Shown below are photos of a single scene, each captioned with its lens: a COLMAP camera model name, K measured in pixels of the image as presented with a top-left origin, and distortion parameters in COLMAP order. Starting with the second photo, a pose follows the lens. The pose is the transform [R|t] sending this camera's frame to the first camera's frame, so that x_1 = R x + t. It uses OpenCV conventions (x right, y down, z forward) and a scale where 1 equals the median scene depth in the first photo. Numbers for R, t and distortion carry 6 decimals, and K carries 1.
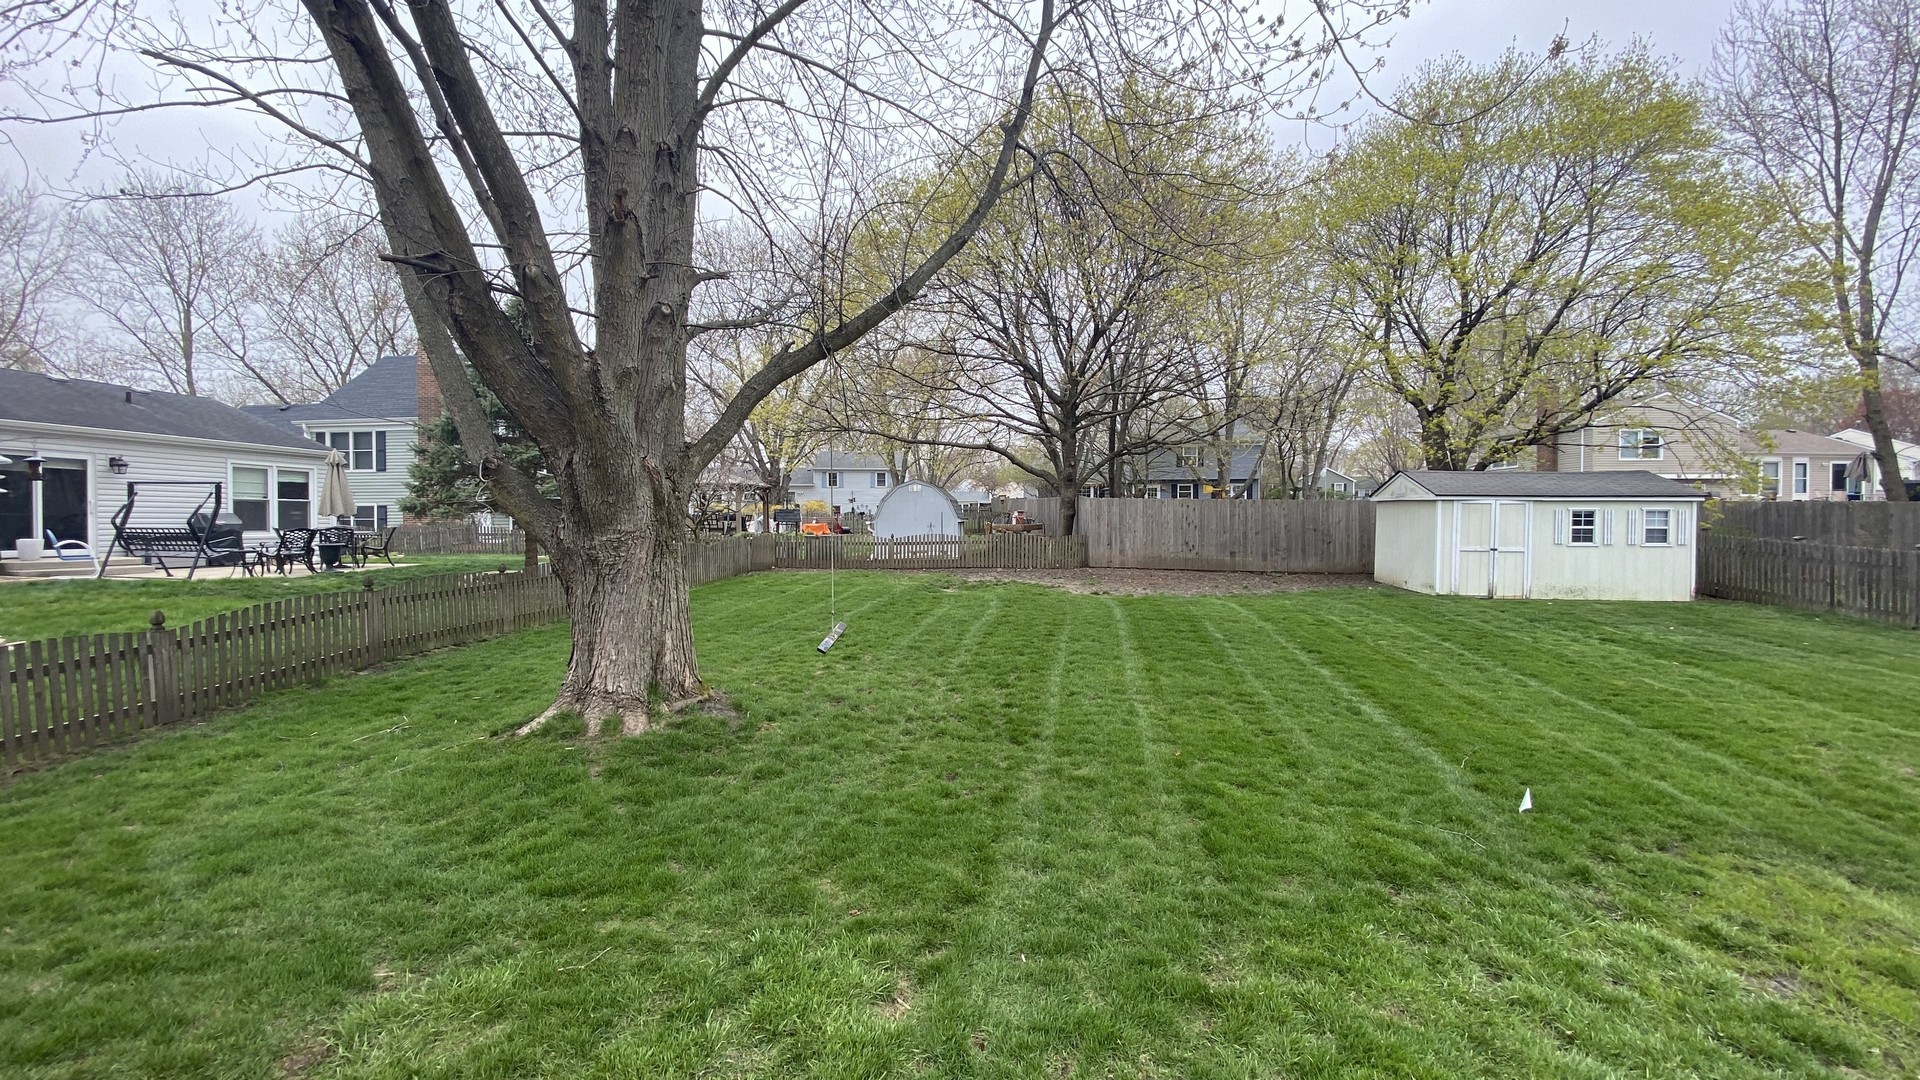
lens RADIAL K [[766.6, 0, 929.8], [0, 766.6, 538.0], [0, 0, 1]] dist [0.014228, -0.014299]
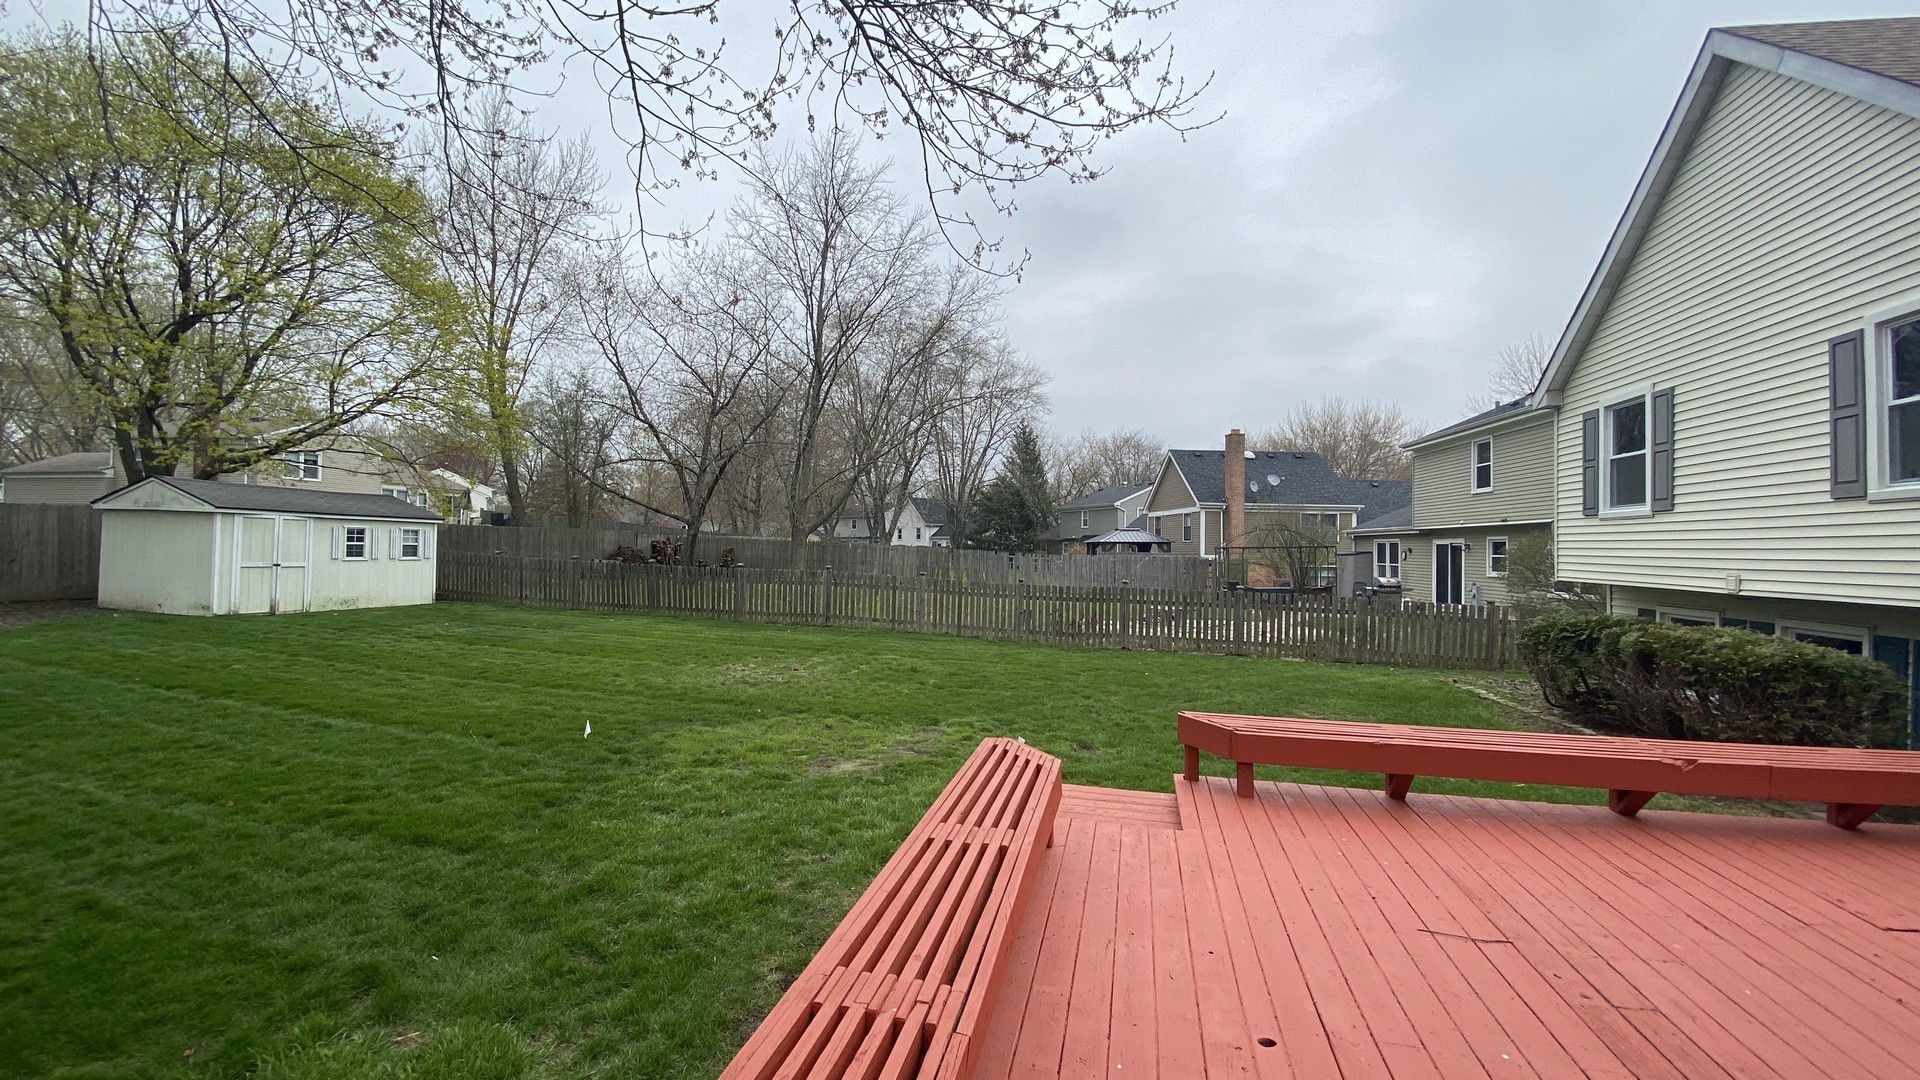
lens RADIAL K [[766.6, 0, 946.9], [0, 766.6, 537.9], [0, 0, 1]] dist [0.014228, -0.014299]
pose [[0.097787, 0.016105, 0.995077, -0.458913], [0.003389, 0.999858, -0.016515, -0.001085], [-0.995202, 0.004987, 0.097719, 0.112581]]
